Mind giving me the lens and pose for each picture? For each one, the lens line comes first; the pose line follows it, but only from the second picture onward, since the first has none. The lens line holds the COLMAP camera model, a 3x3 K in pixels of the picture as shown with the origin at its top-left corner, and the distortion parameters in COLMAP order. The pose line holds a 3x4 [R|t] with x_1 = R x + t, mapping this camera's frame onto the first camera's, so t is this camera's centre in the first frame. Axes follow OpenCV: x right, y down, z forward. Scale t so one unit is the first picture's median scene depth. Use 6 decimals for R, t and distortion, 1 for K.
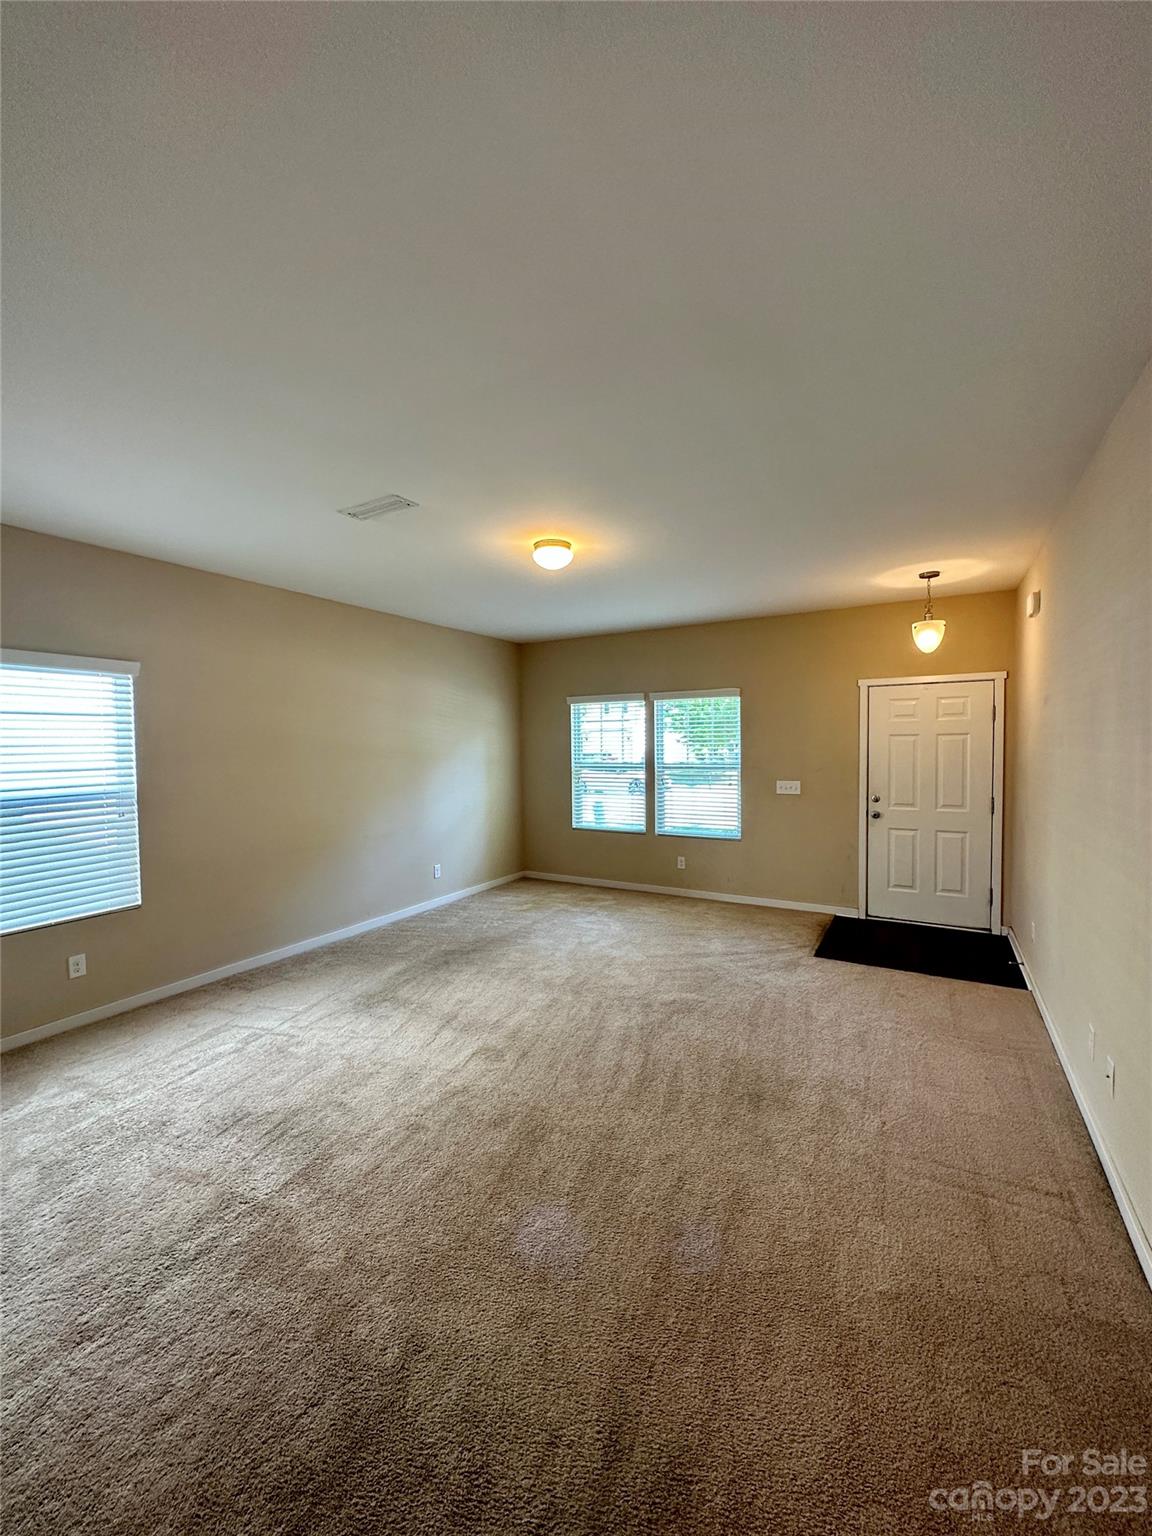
lens RADIAL K [[617.0, 0, 575.8], [0, 617.0, 771.6], [0, 0, 1]] dist [-0.000200, 0.000864]
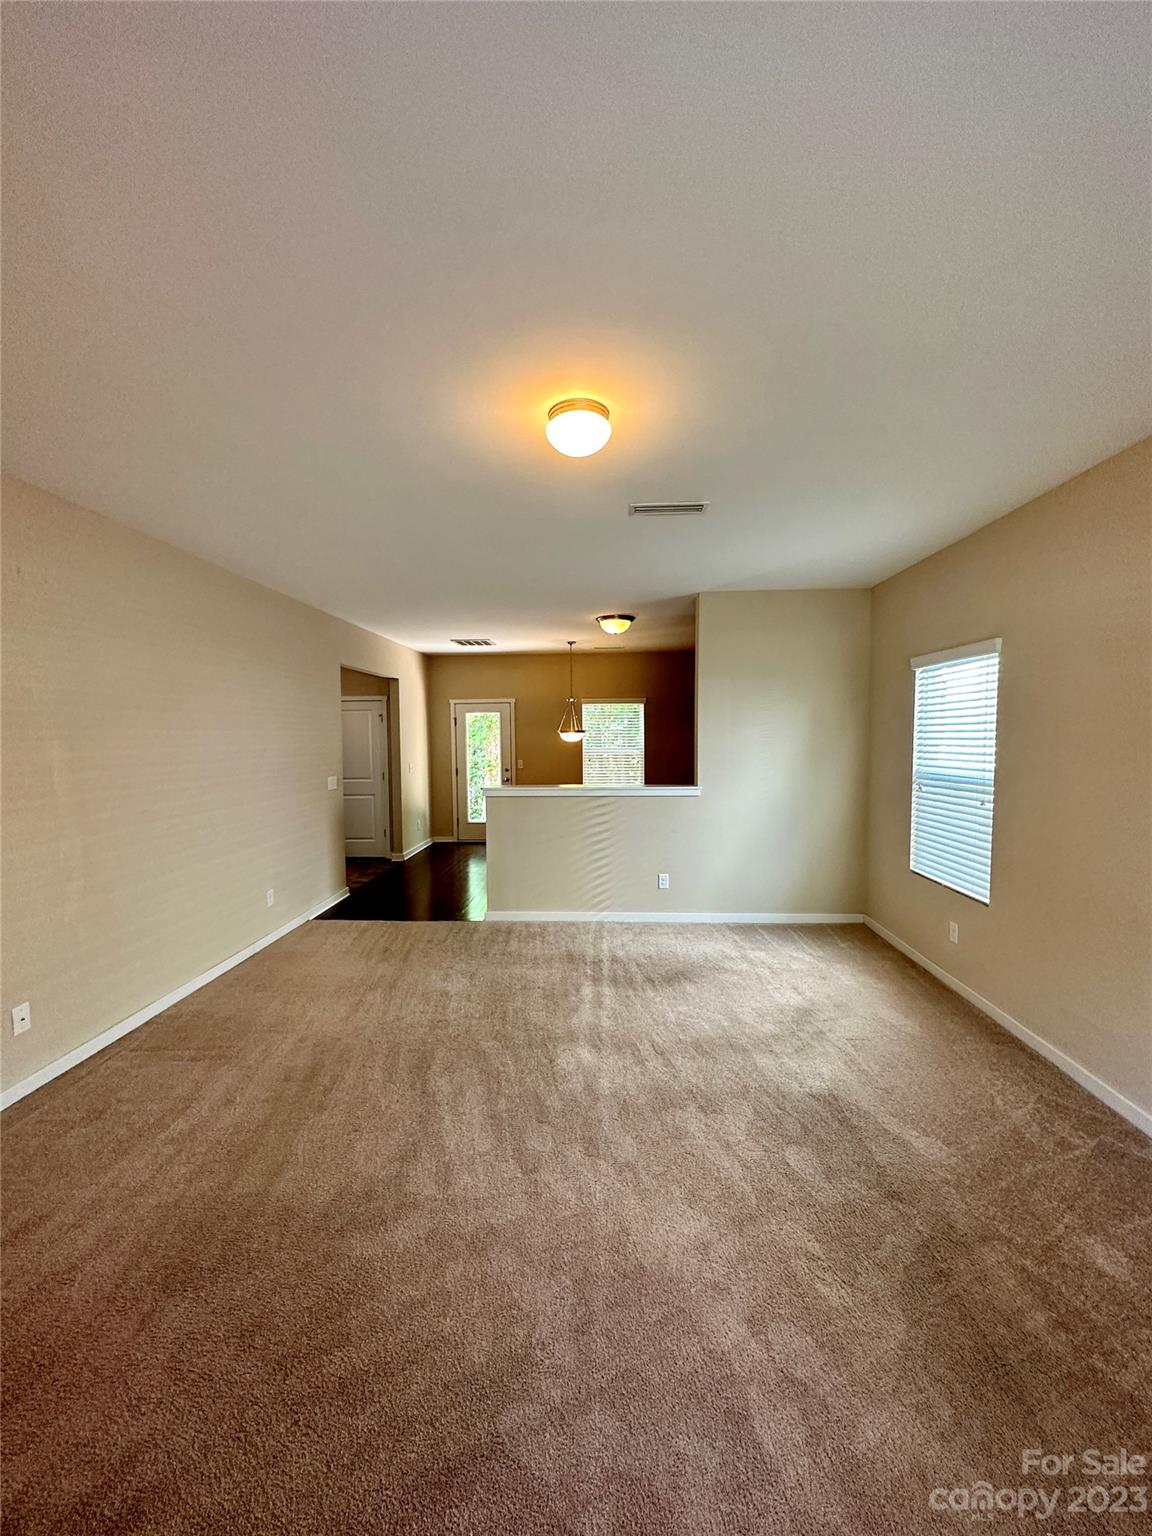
lens RADIAL K [[617.0, 0, 575.8], [0, 617.0, 771.6], [0, 0, 1]] dist [-0.000200, 0.000864]
pose [[-0.893949, 0.047080, -0.445688, 0.250173], [0.000200, 0.994509, 0.104651, -0.077918], [0.448168, 0.093464, -0.889050, 1.568821]]
